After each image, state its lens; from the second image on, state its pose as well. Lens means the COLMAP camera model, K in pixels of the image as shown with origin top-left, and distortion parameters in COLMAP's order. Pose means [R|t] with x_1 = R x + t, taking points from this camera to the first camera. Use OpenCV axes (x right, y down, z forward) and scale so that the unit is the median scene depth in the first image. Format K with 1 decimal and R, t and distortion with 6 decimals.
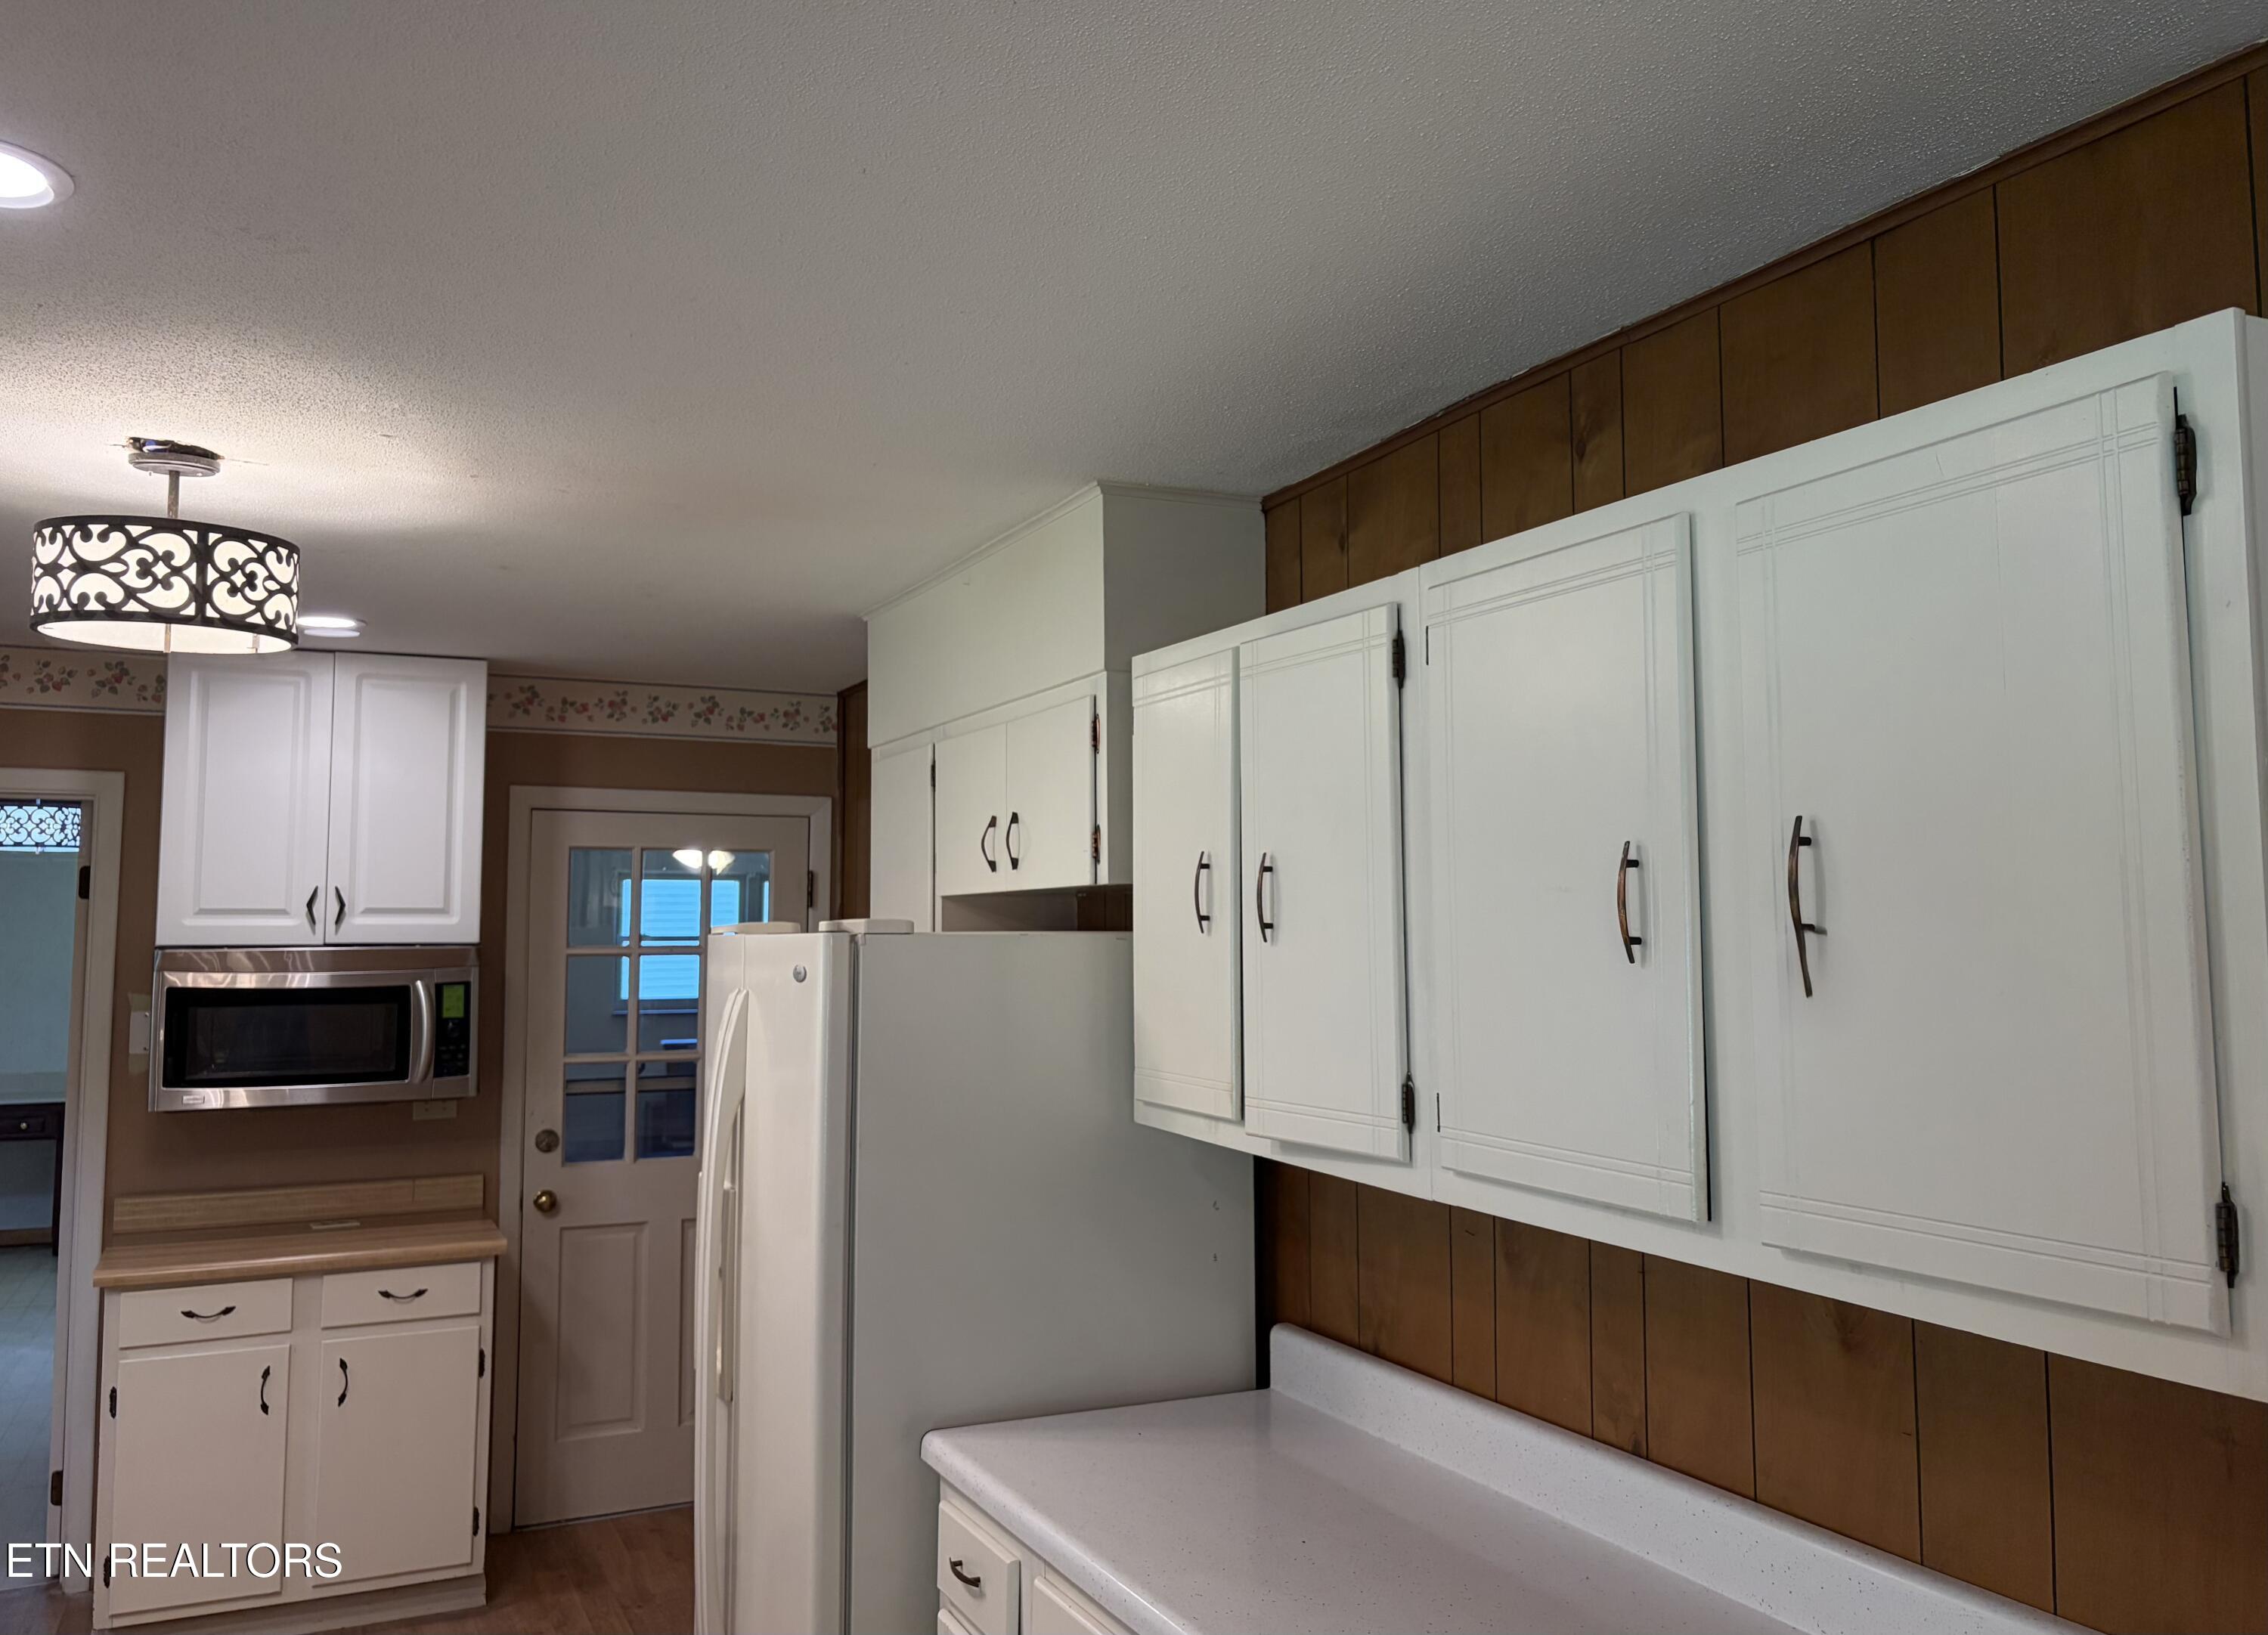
lens RADIAL K [[1706.5, 0, 1134.0], [0, 1706.5, 817.5], [0, 0, 1]] dist [0.003556, 0.003038]
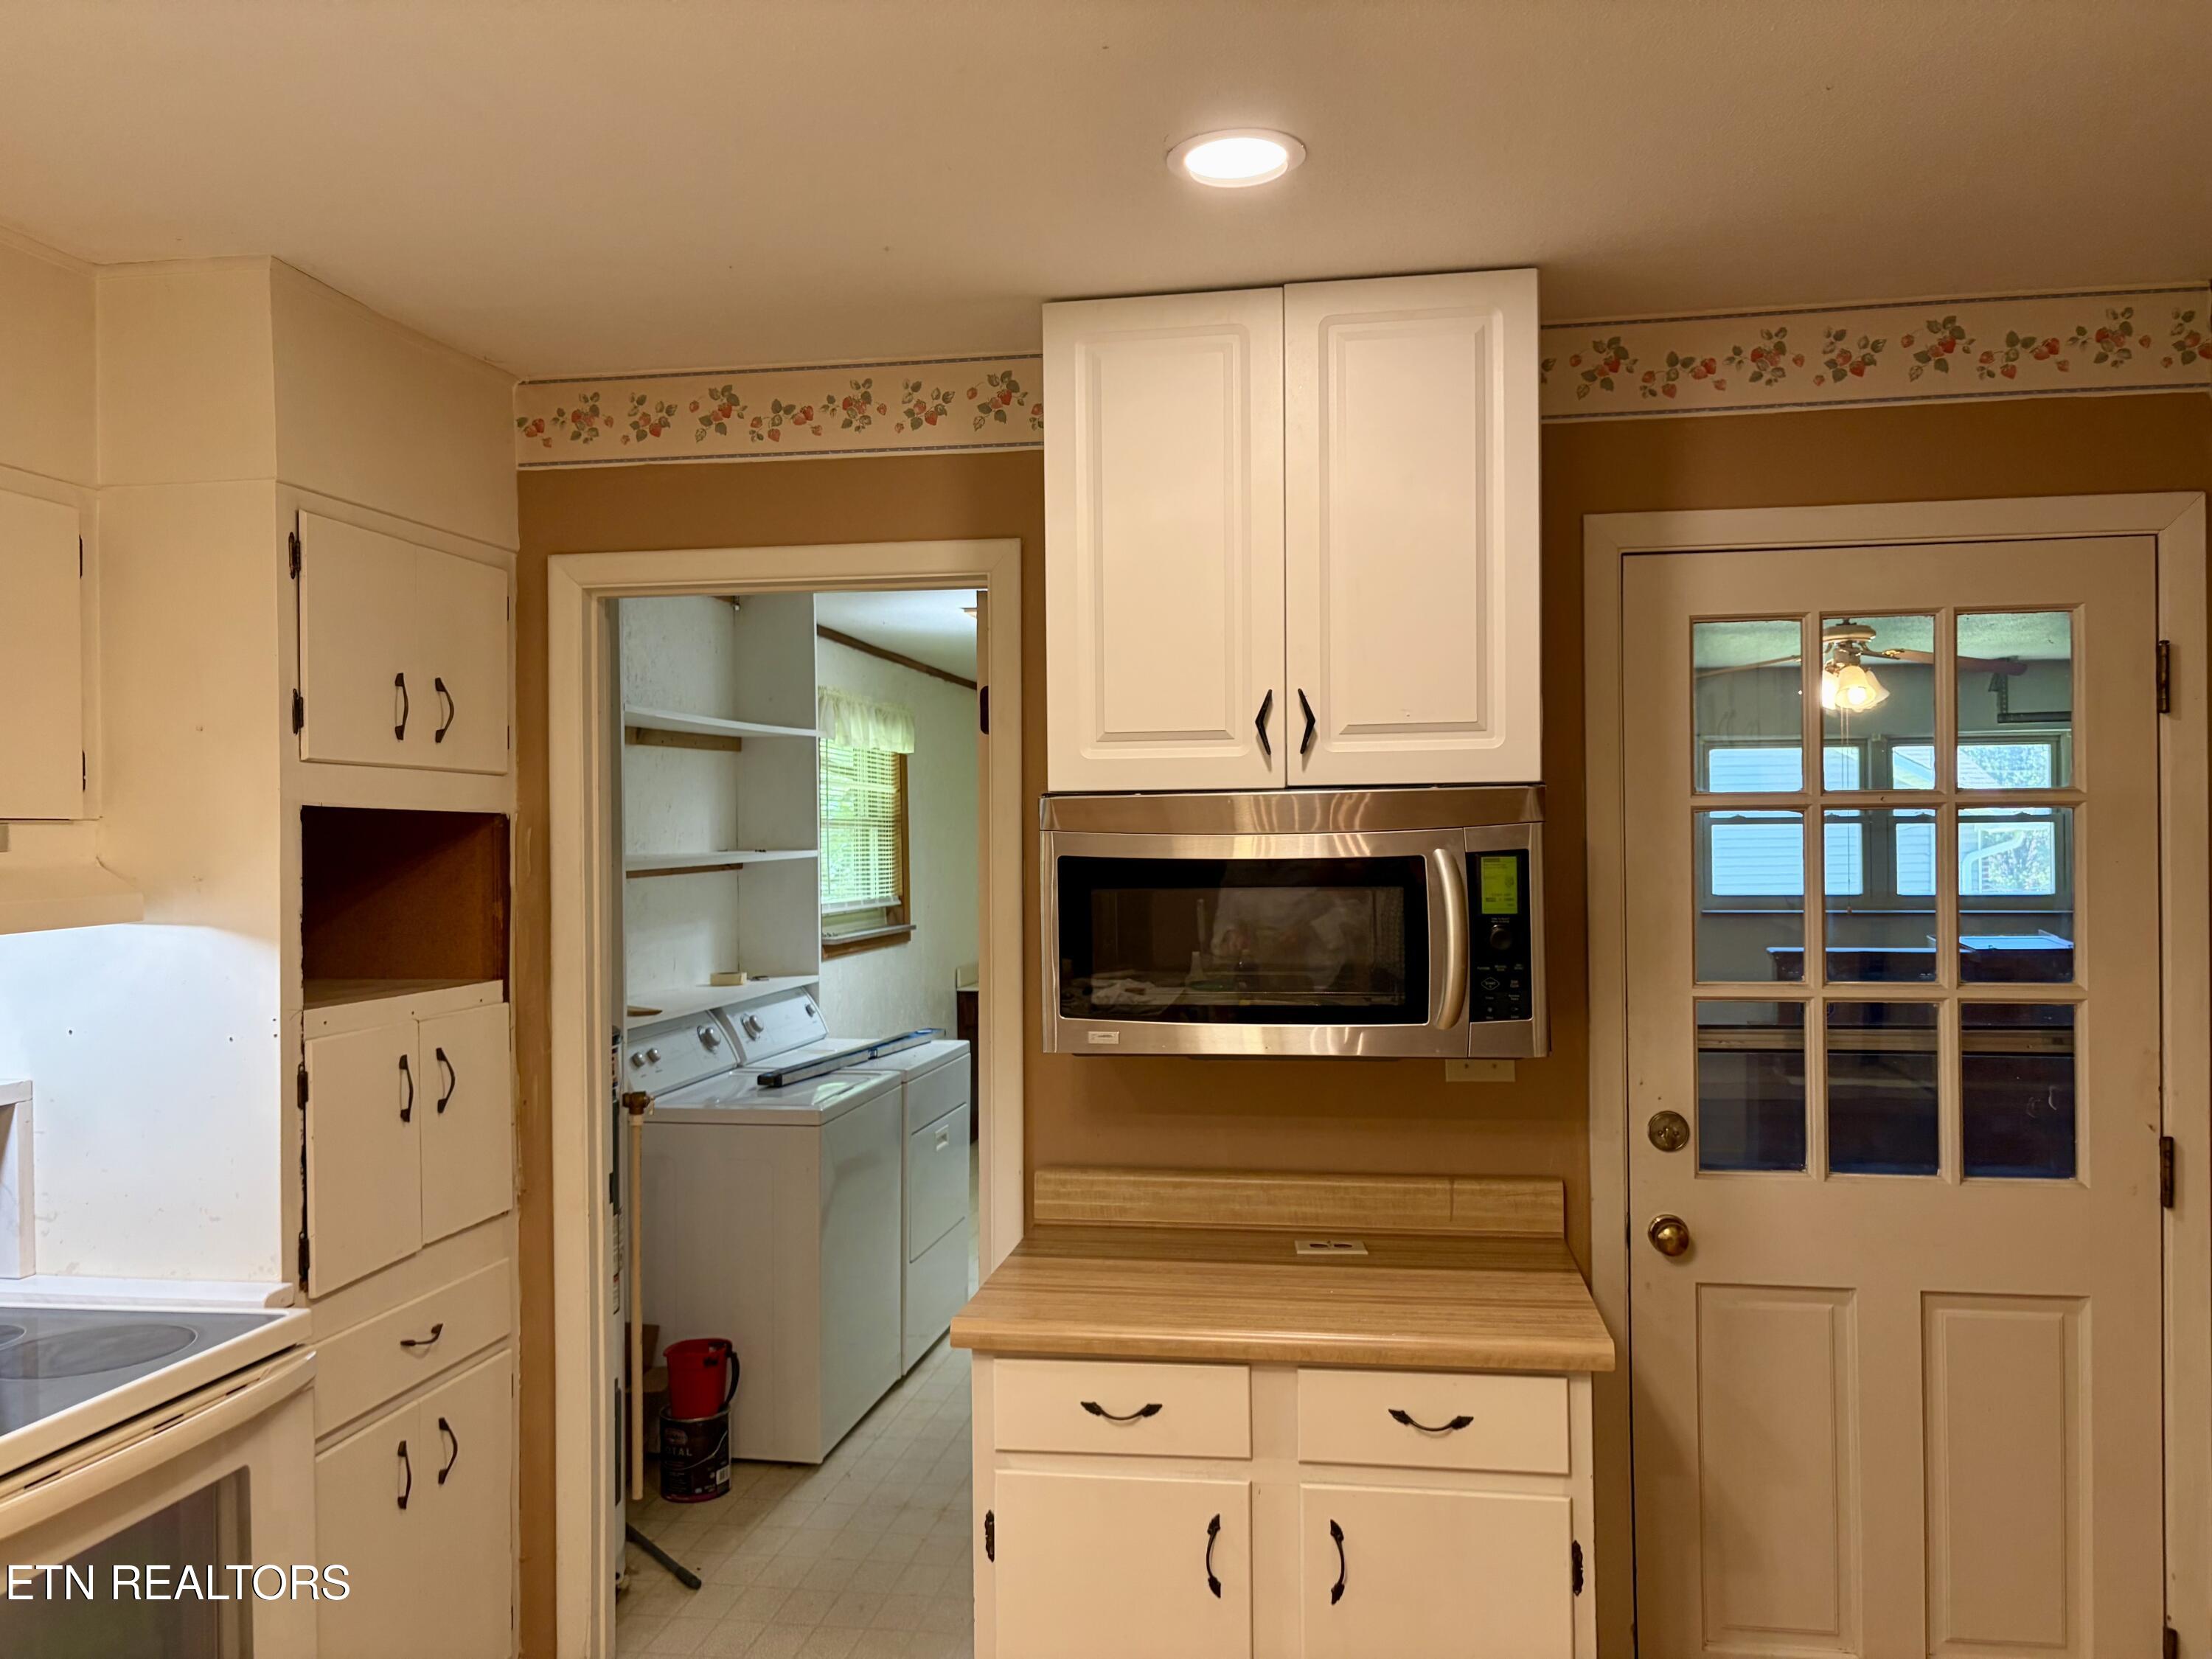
lens RADIAL K [[1759.3, 0, 1106.0], [0, 1759.3, 829.5], [0, 0, 1]] dist [0.082162, -0.142736]
pose [[0.821841, -0.008030, -0.569660, -0.171945], [0.049882, 0.997075, 0.057909, 0.048519], [0.567528, -0.076008, 0.819838, 0.446449]]
